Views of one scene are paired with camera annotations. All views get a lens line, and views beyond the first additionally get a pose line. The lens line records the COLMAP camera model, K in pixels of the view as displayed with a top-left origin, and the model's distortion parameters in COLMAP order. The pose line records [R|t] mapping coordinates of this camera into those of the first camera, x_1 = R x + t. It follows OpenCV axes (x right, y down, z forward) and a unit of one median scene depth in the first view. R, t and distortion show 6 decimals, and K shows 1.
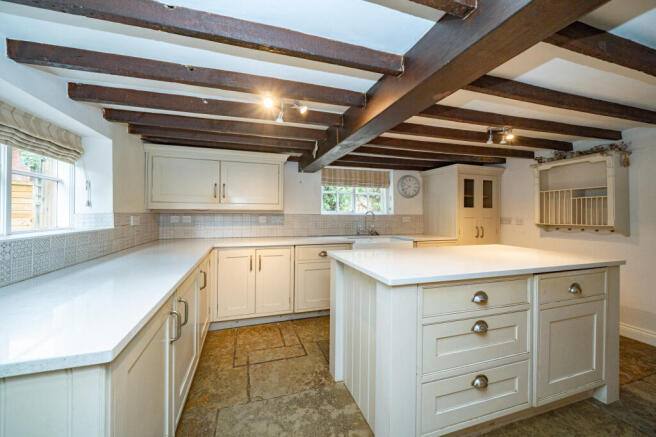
lens RADIAL K [[222.0, 0, 329.5], [0, 222.0, 214.9], [0, 0, 1]] dist [-0.001710, -0.000032]
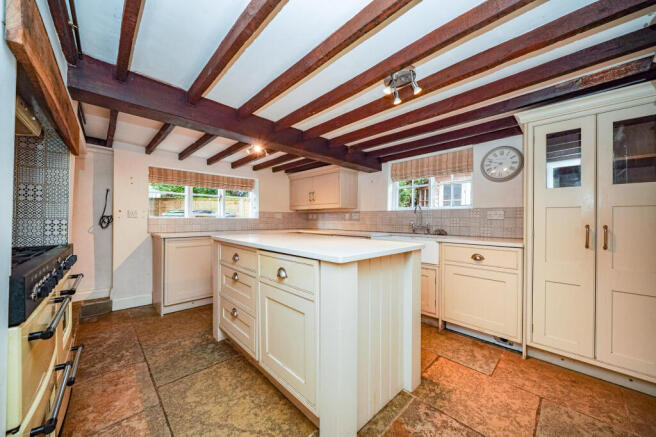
lens RADIAL K [[240.2, 0, 330.3], [0, 240.2, 220.1], [0, 0, 1]] dist [0.001202, 0.000049]
pose [[0.491725, 0.000785, -0.870750, 0.796571], [-0.000718, 1.000000, 0.000496, 0.040193], [0.870750, 0.000382, 0.491725, 0.245603]]
